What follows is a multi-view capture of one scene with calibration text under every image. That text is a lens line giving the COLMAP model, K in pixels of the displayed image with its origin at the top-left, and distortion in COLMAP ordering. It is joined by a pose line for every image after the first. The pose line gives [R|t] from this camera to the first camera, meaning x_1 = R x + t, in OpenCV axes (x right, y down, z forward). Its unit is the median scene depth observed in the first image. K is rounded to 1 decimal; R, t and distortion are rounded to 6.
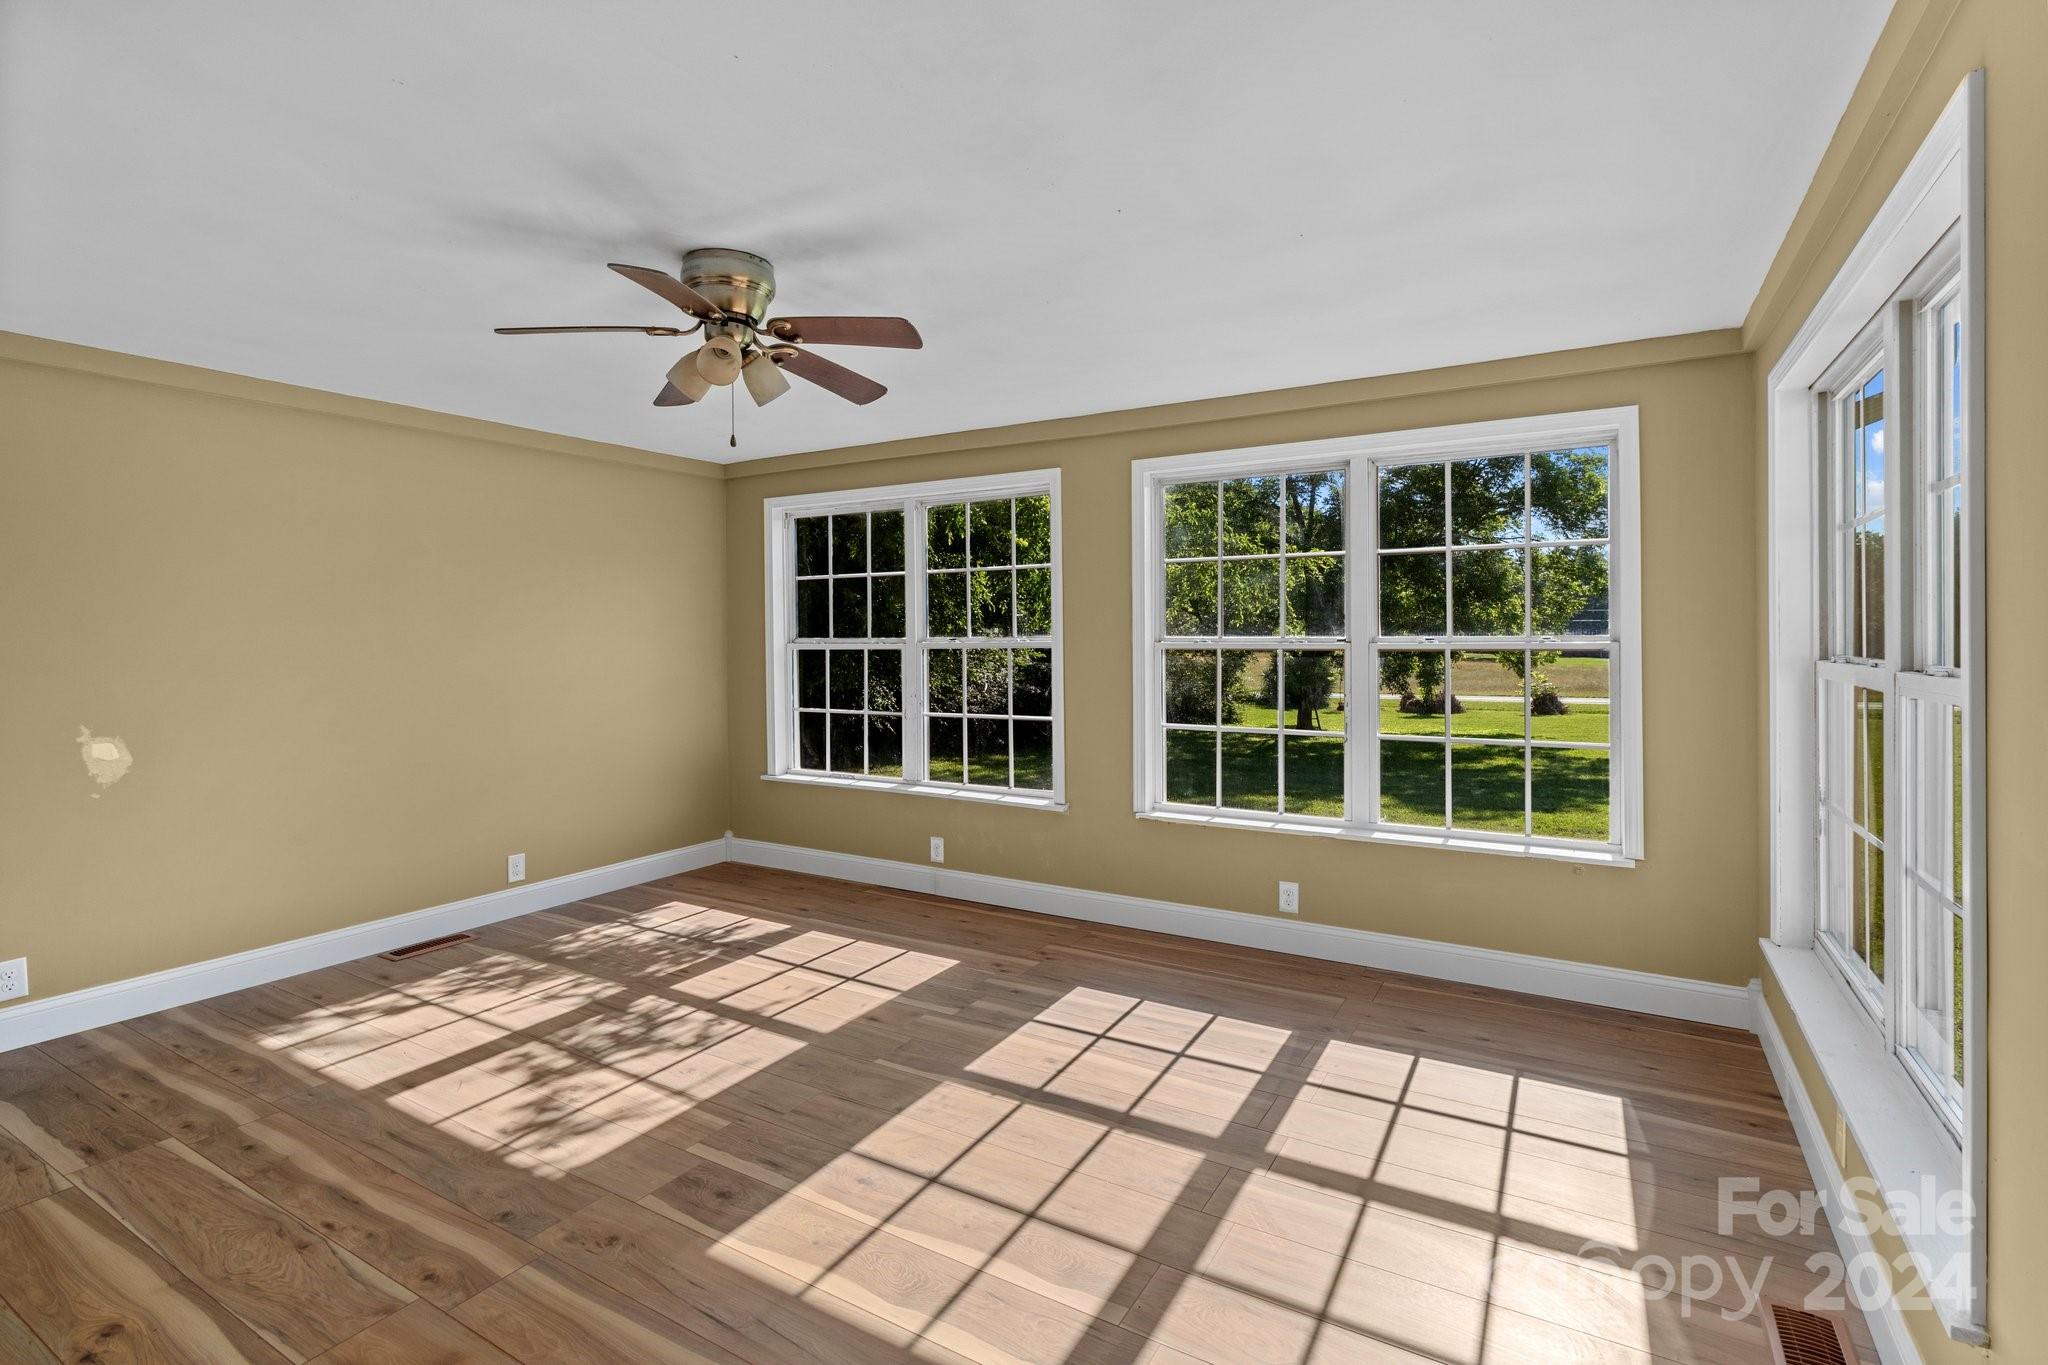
lens RADIAL K [[956.2, 0, 1033.9], [0, 956.2, 637.8], [0, 0, 1]] dist [-0.001051, -0.000339]
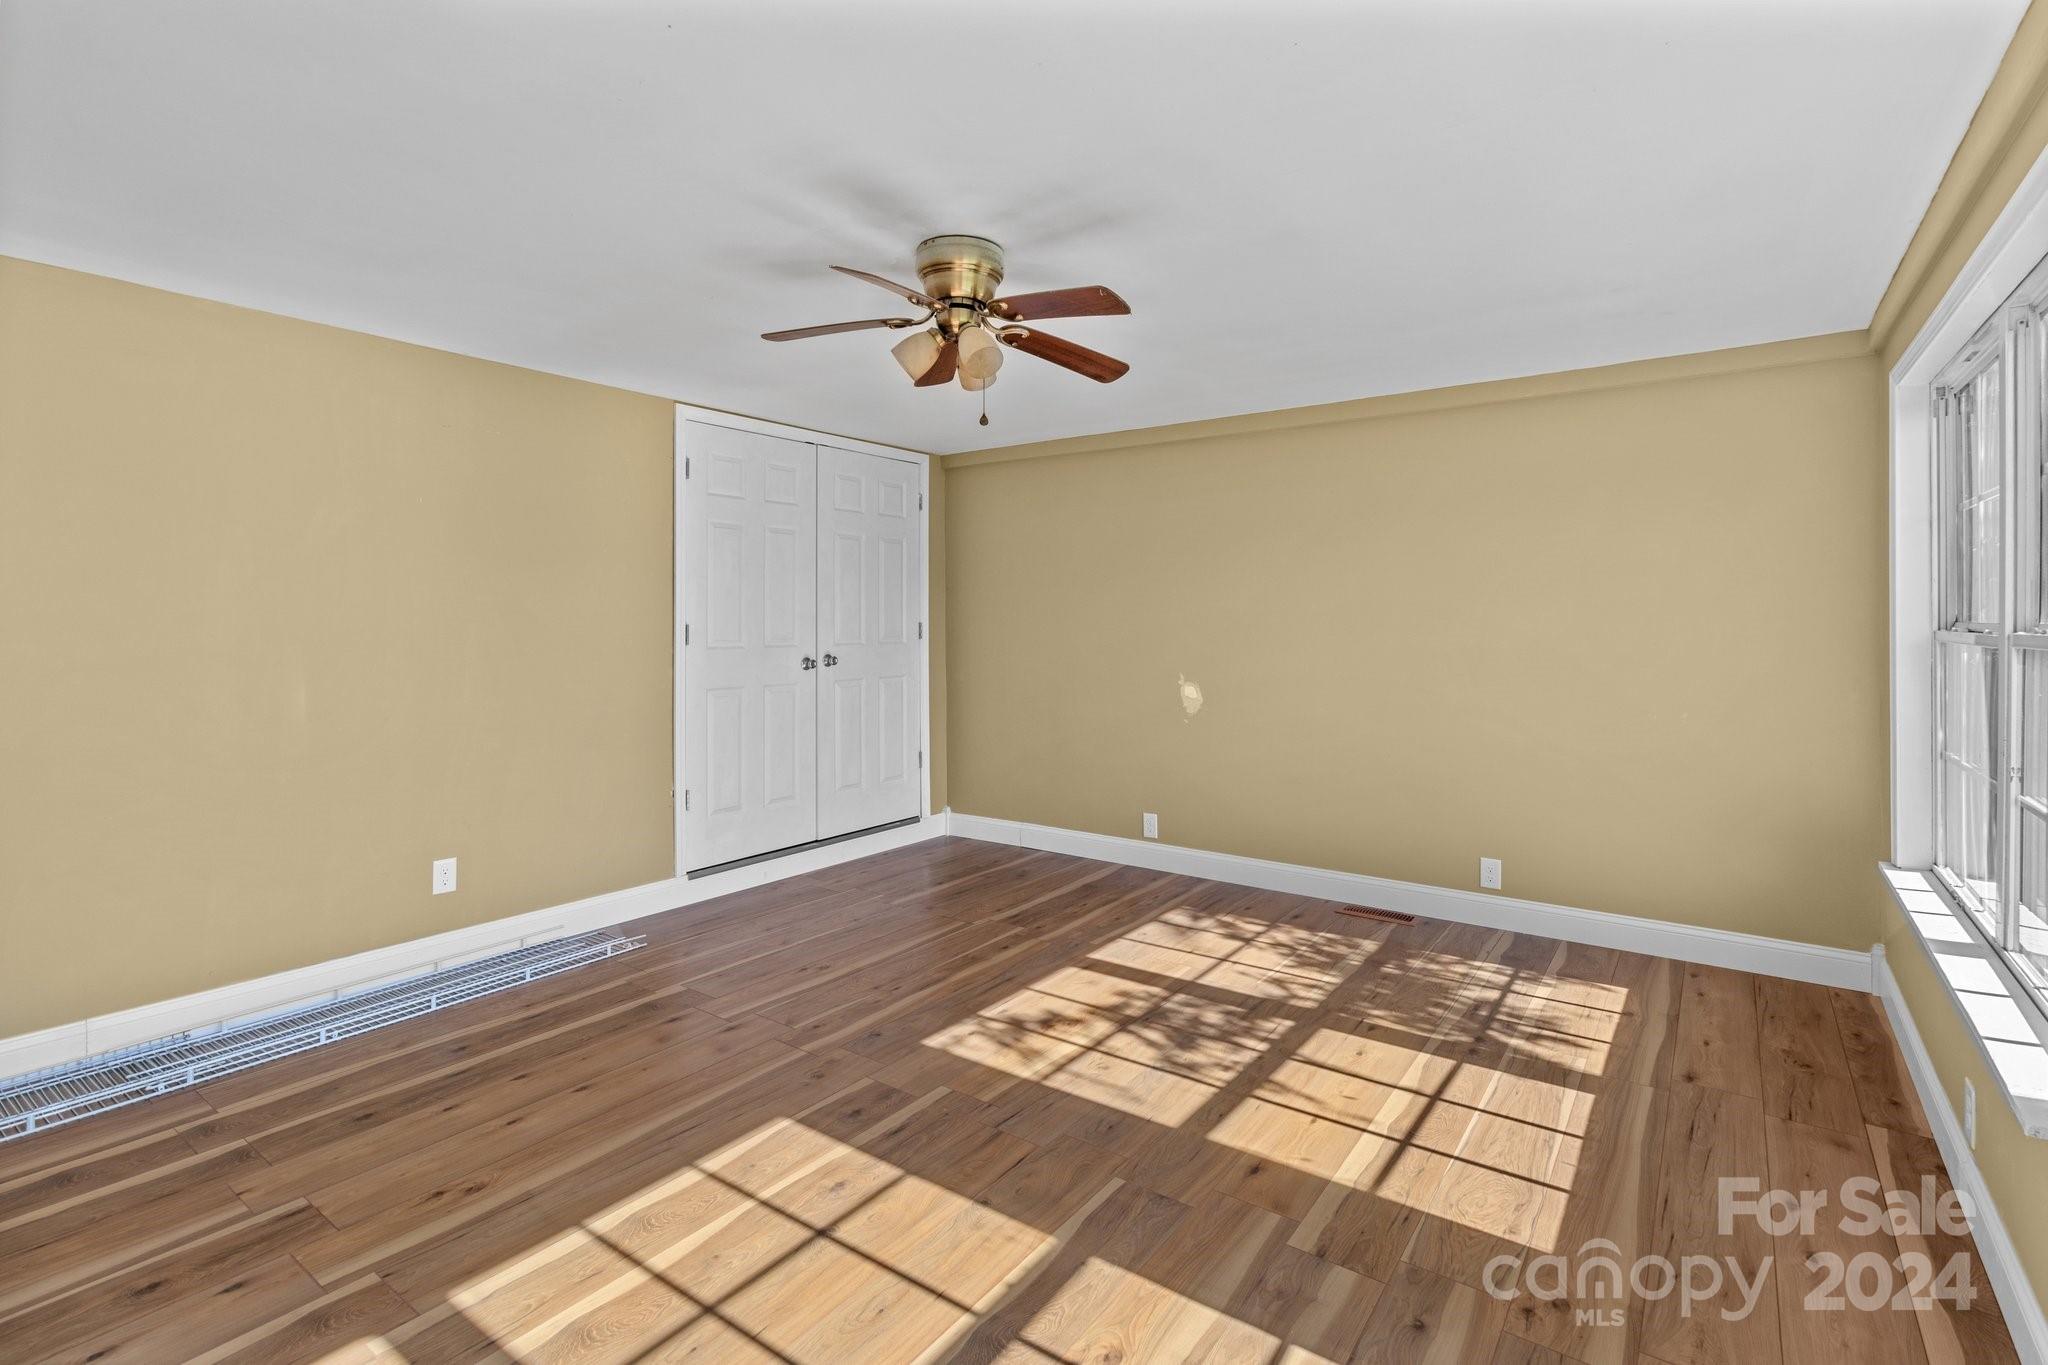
lens RADIAL K [[956.2, 0, 1050.1], [0, 956.2, 618.8], [0, 0, 1]] dist [-0.001051, -0.000339]
pose [[-0.088433, 0.007024, -0.996057, 0.539447], [-0.000328, 0.999975, 0.007081, -0.005946], [0.996082, 0.000953, -0.088429, 0.922542]]
